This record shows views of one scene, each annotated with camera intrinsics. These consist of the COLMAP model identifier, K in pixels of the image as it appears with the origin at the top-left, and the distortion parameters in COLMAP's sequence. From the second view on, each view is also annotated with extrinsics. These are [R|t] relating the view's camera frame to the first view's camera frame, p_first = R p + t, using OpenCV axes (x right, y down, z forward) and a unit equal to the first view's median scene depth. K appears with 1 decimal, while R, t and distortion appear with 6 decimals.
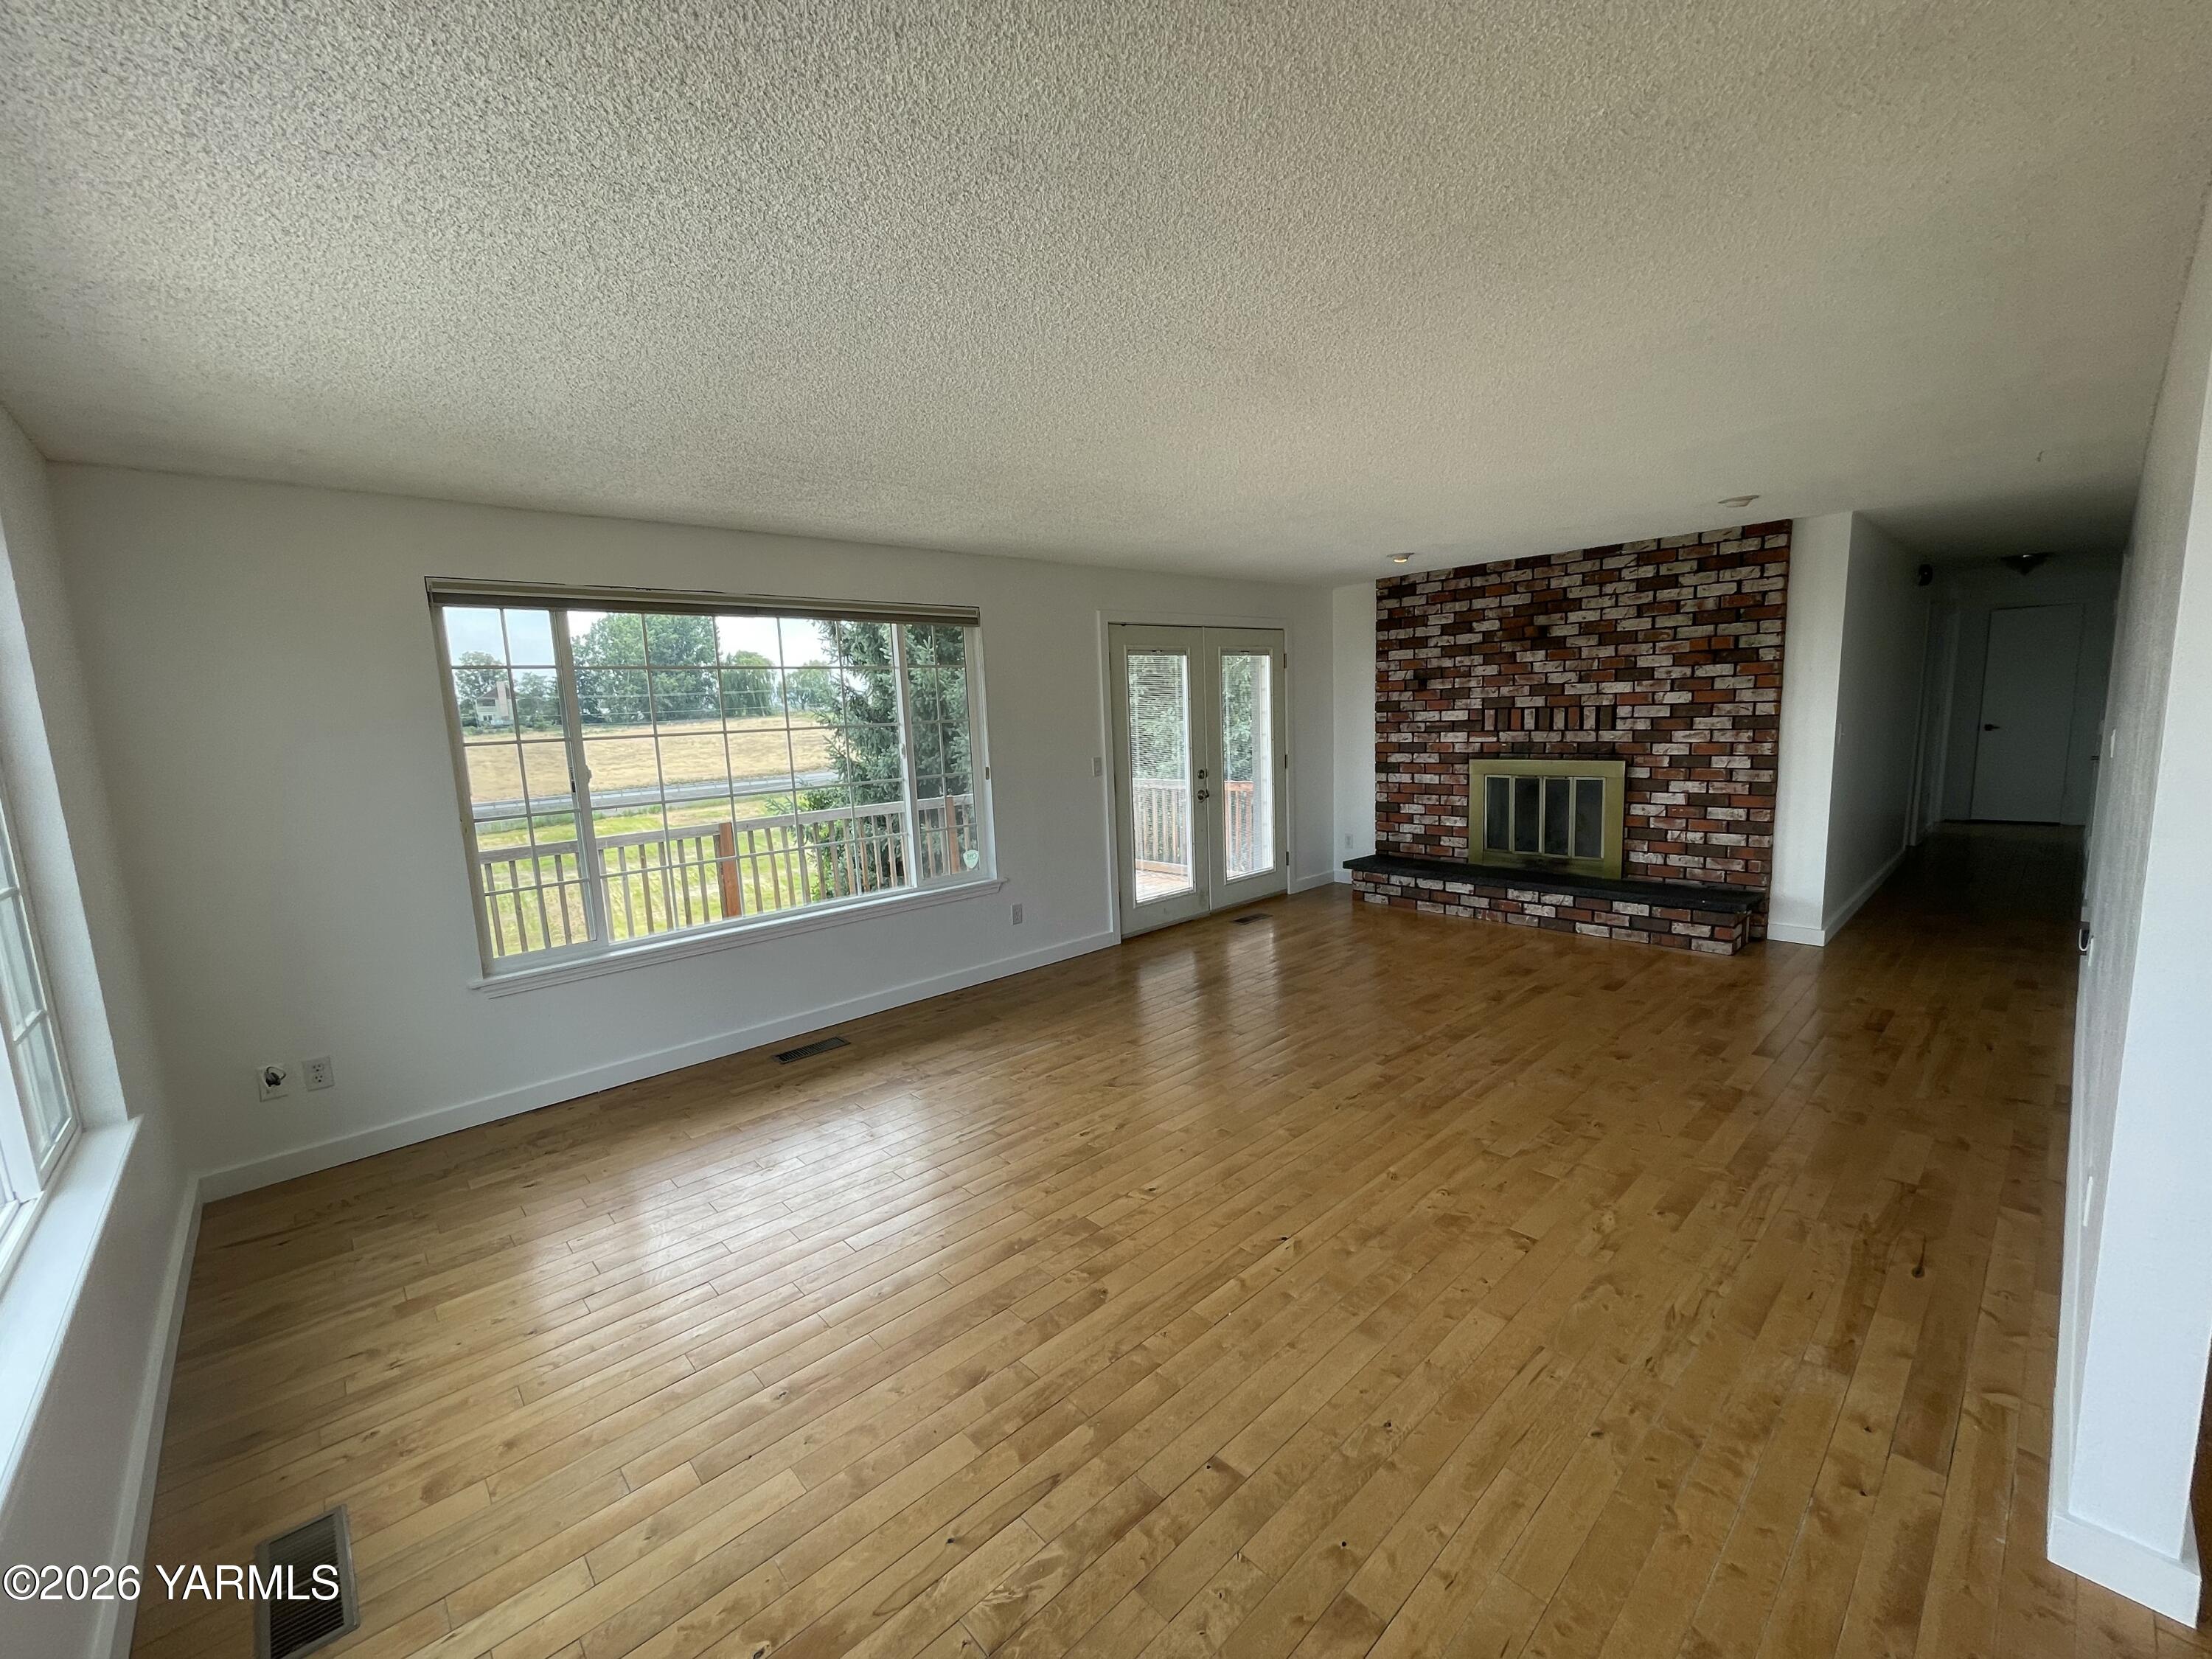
lens RADIAL K [[894.4, 0, 1098.5], [0, 894.4, 837.7], [0, 0, 1]] dist [-0.004228, 0.002606]
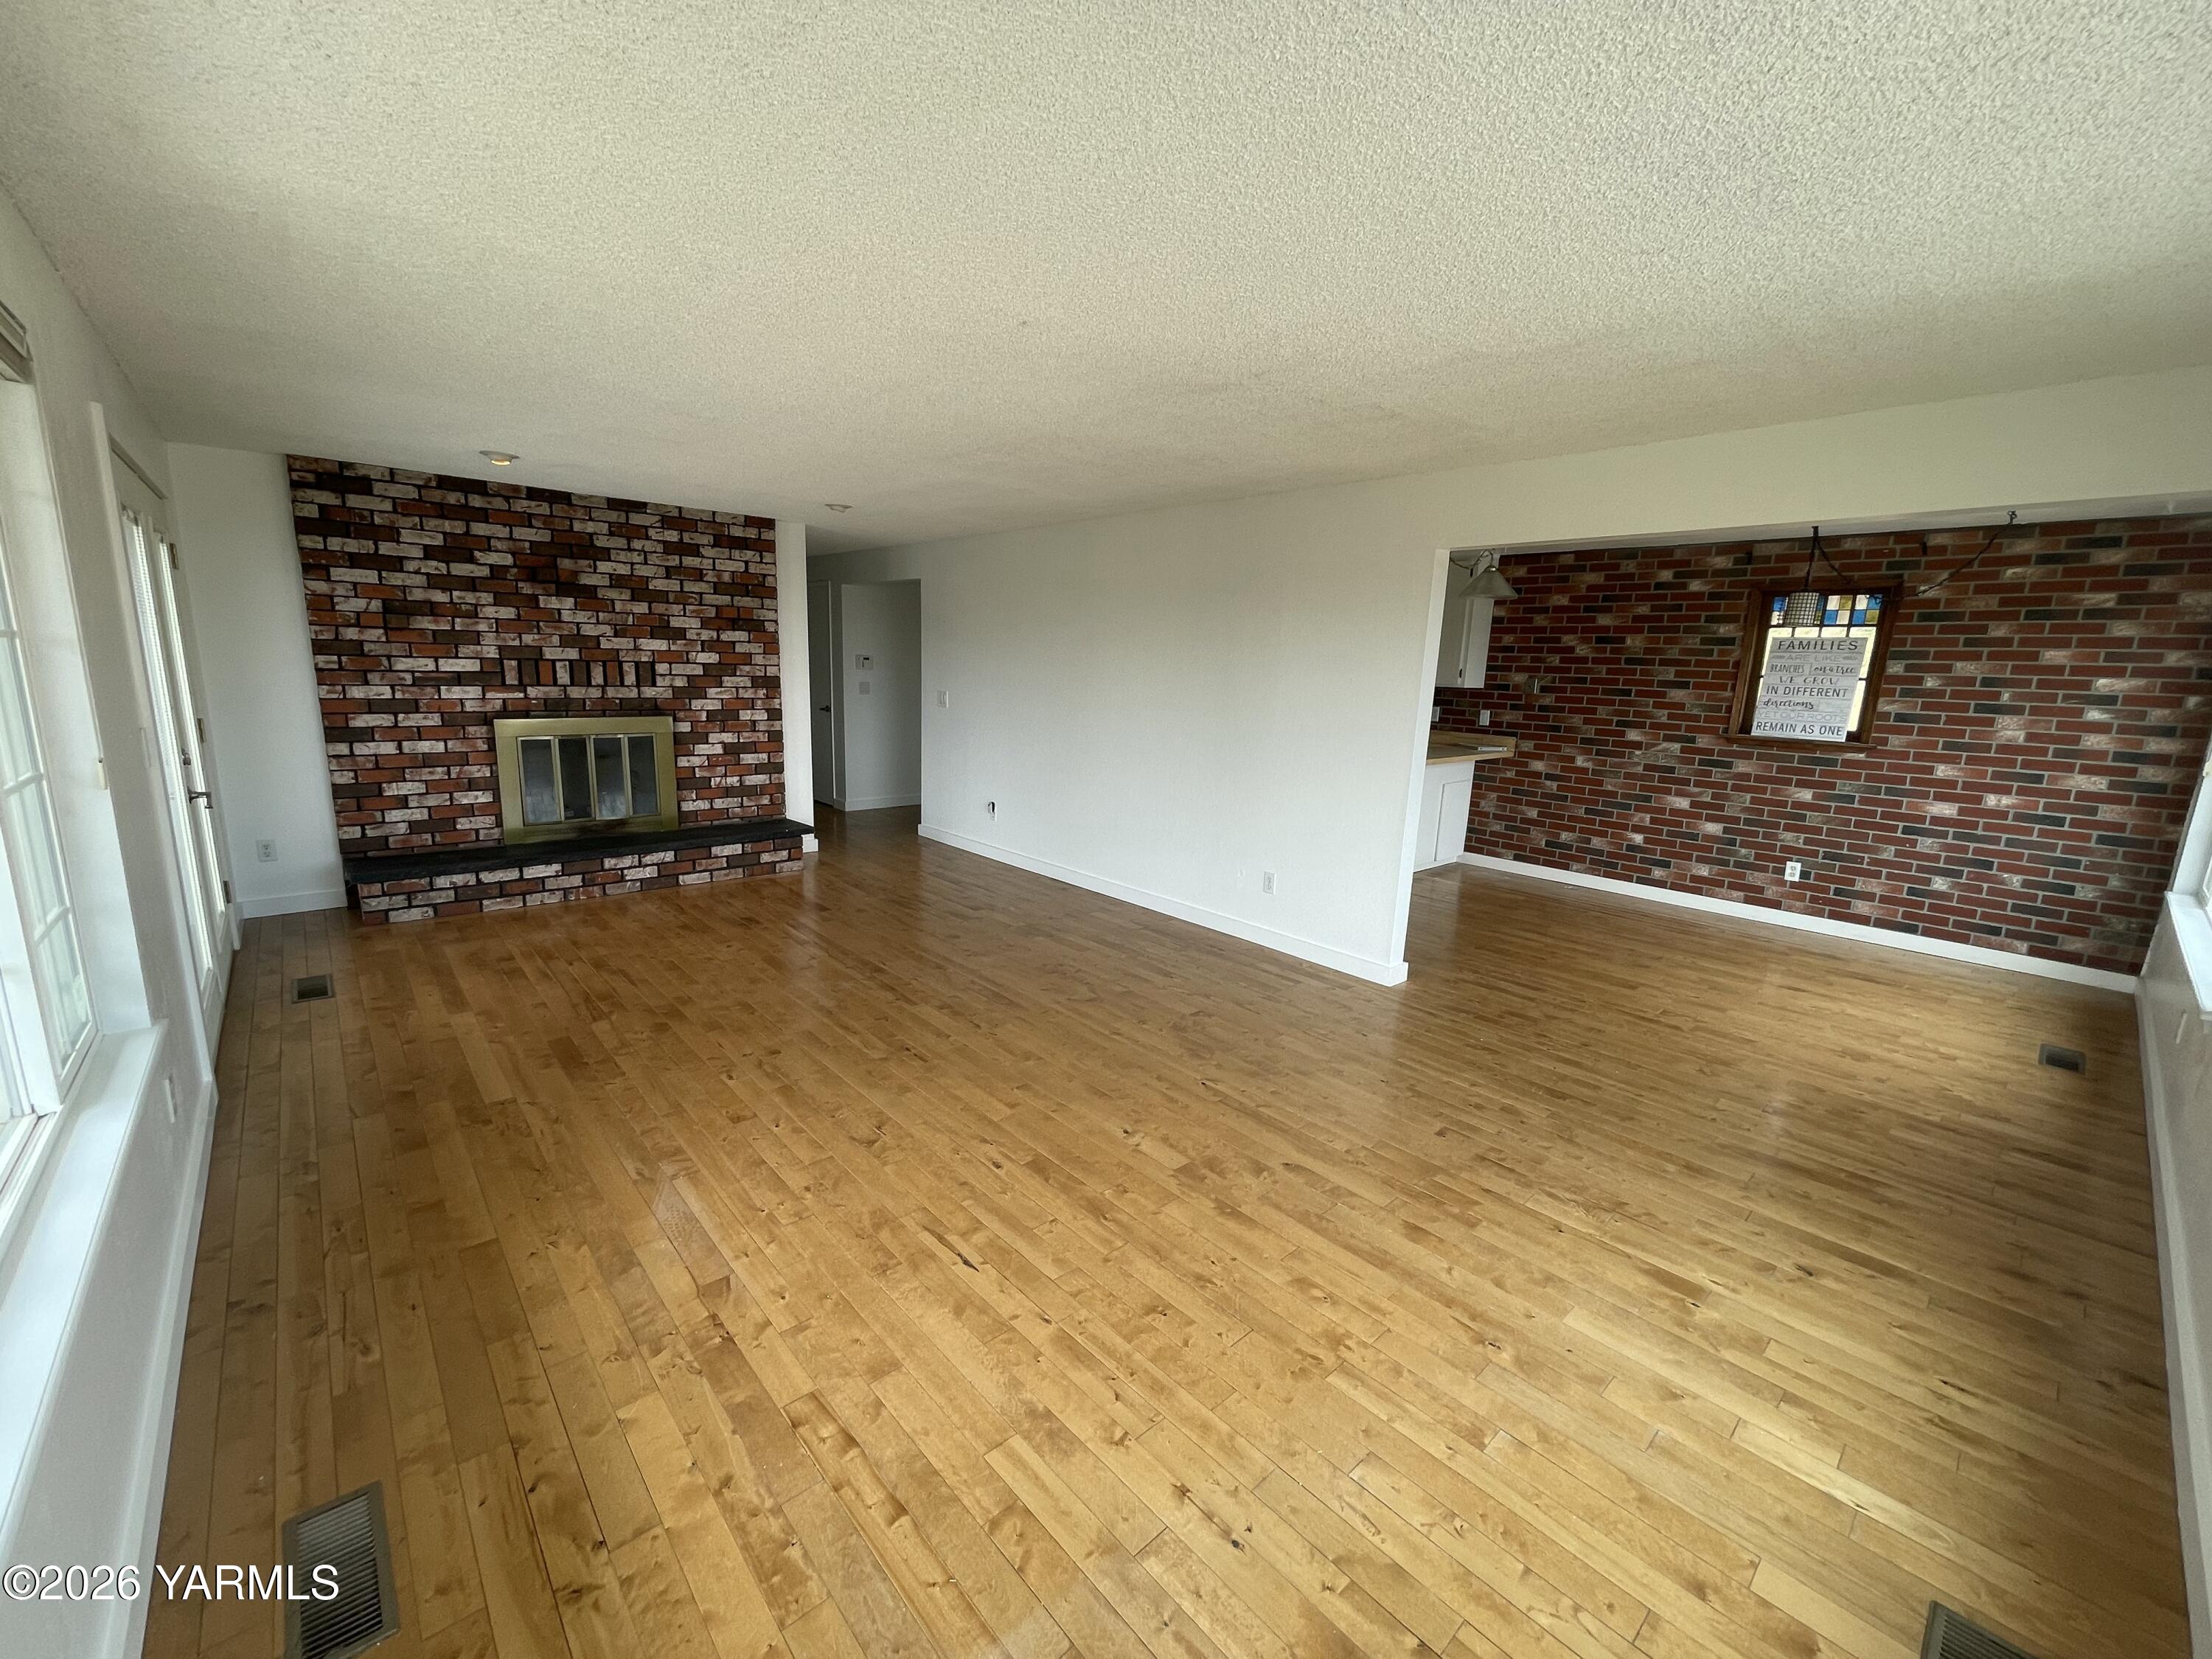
lens RADIAL K [[894.4, 0, 1090.2], [0, 894.4, 836.9], [0, 0, 1]] dist [-0.004228, 0.002606]
pose [[0.016797, -0.153258, 0.988043, -0.456809], [0.108542, 0.982622, 0.150572, -0.050929], [-0.993950, 0.104715, 0.033140, 0.488199]]
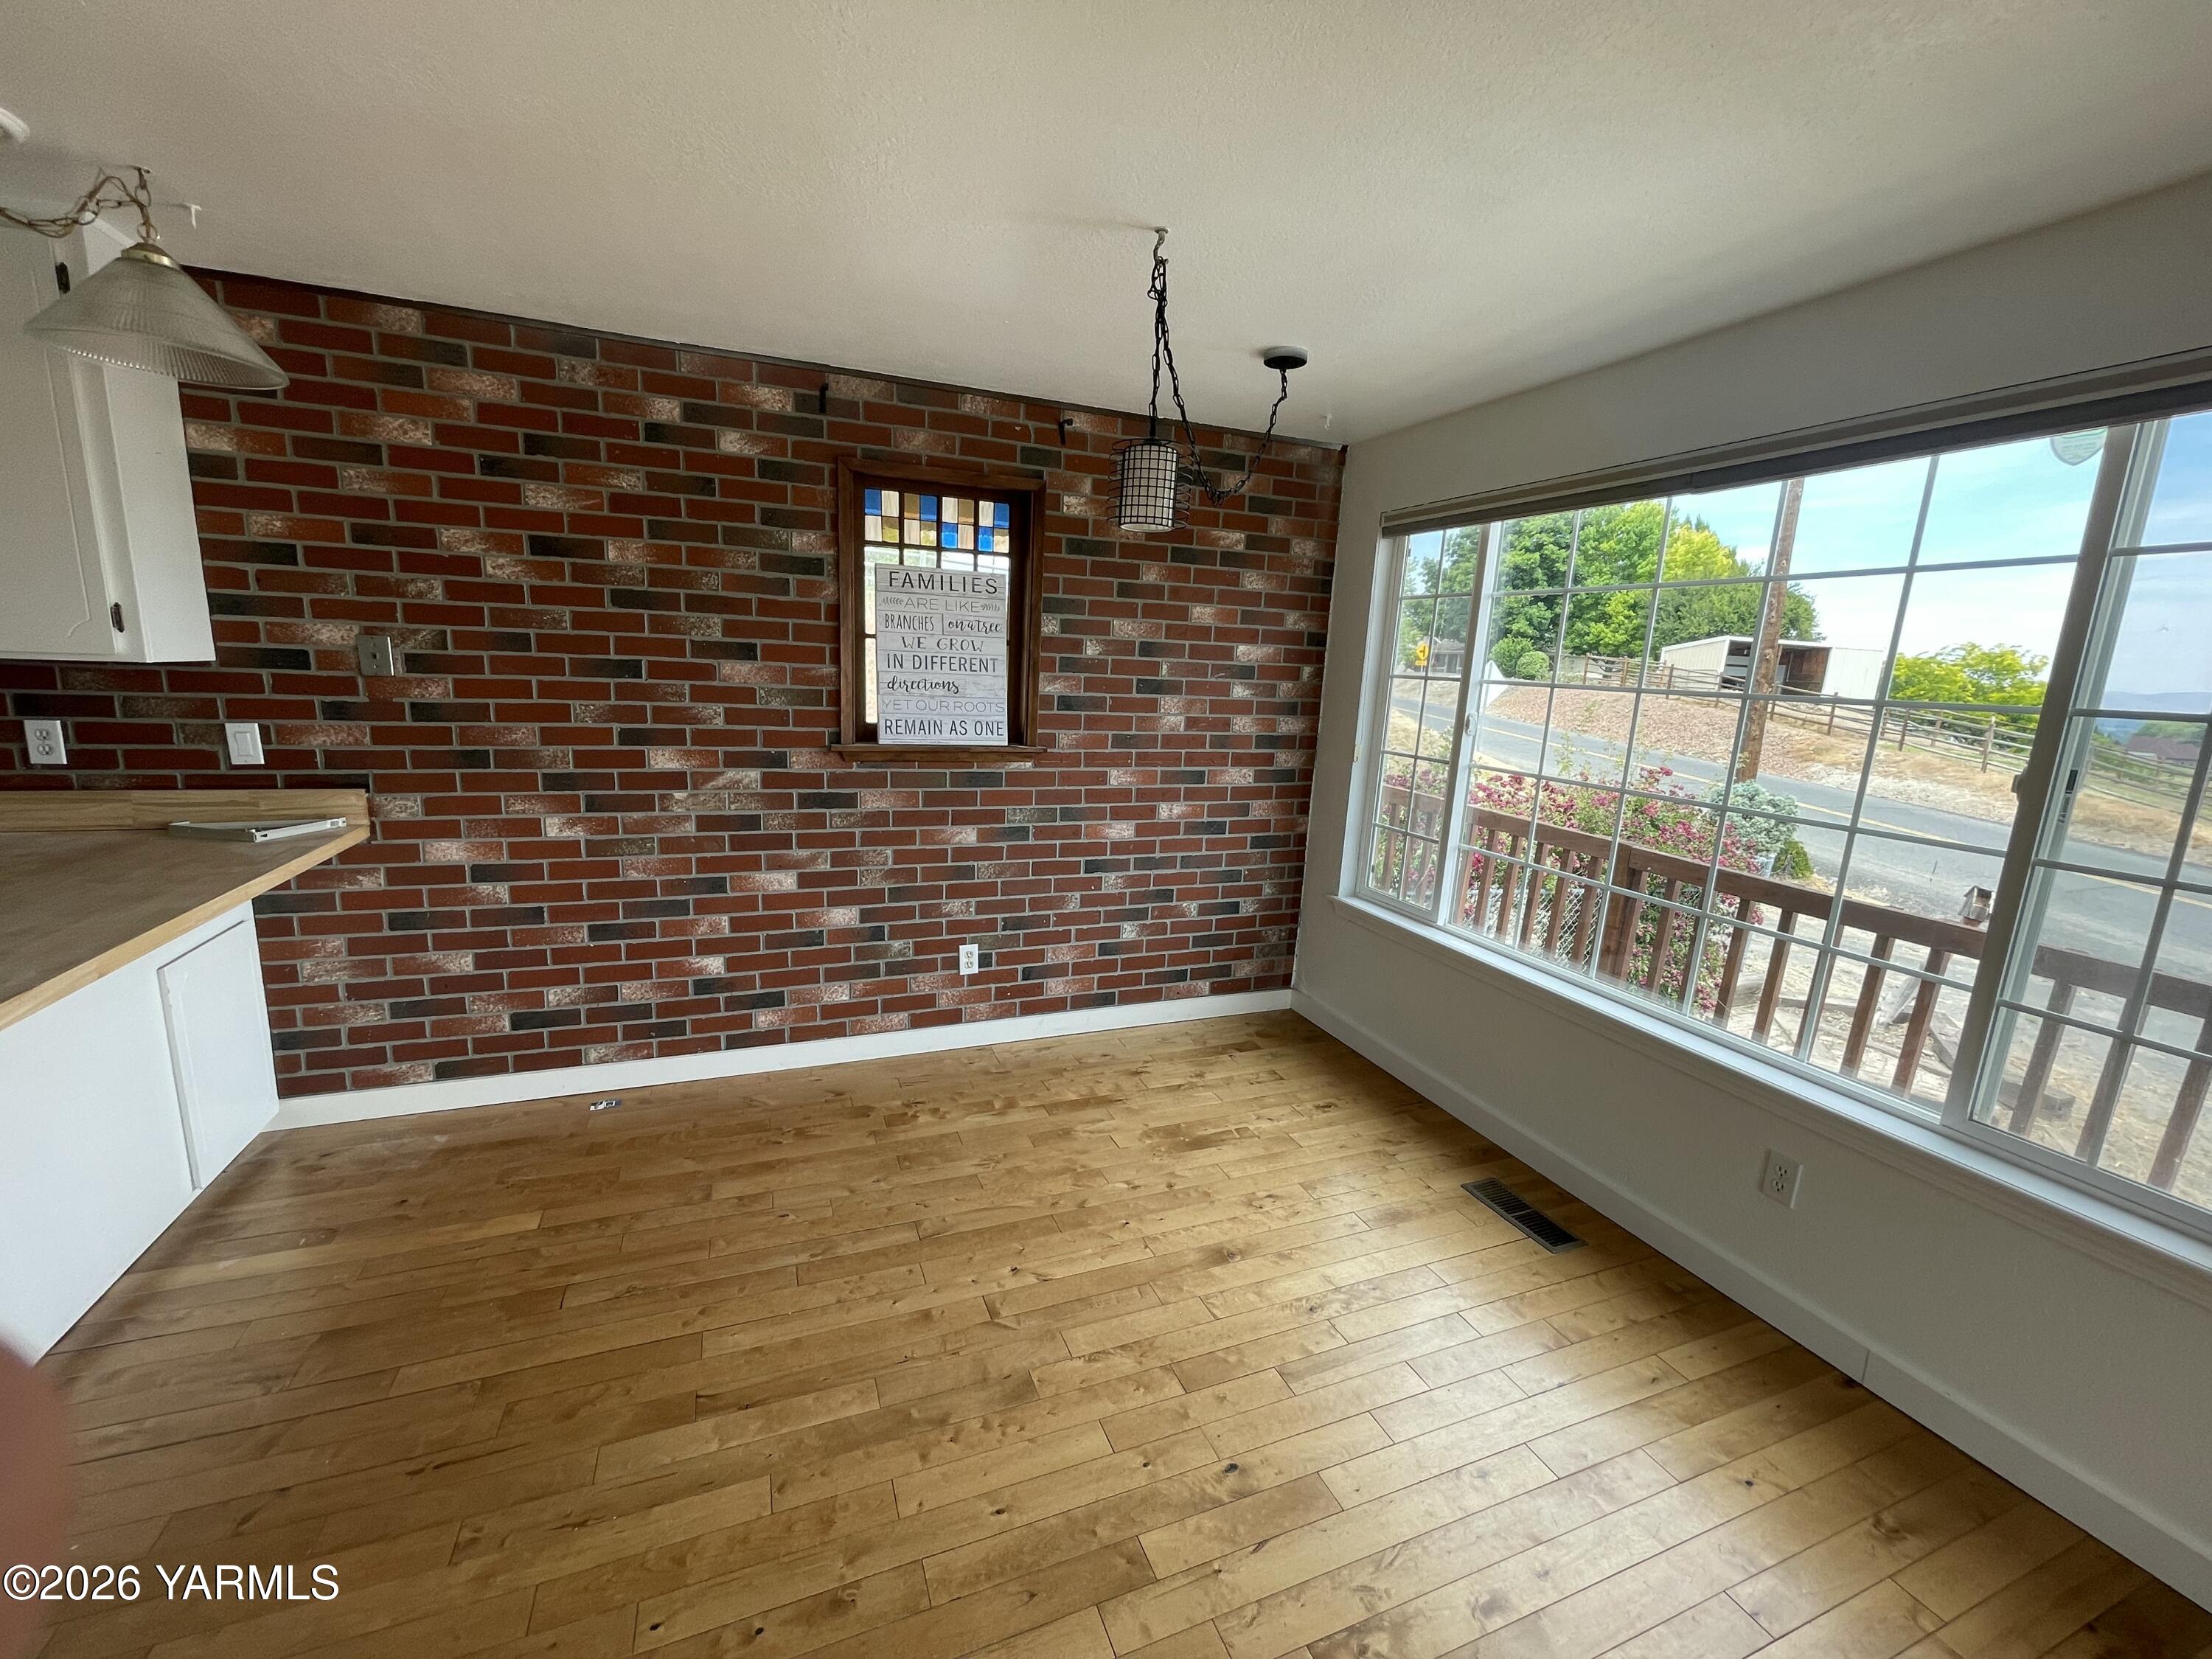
lens RADIAL K [[894.4, 0, 1099.4], [0, 894.4, 835.3], [0, 0, 1]] dist [-0.004228, 0.002606]
pose [[-0.935280, -0.069173, 0.347082, -0.227443], [0.044904, 0.949592, 0.310255, -0.048349], [-0.351048, 0.305761, -0.885029, 0.402897]]
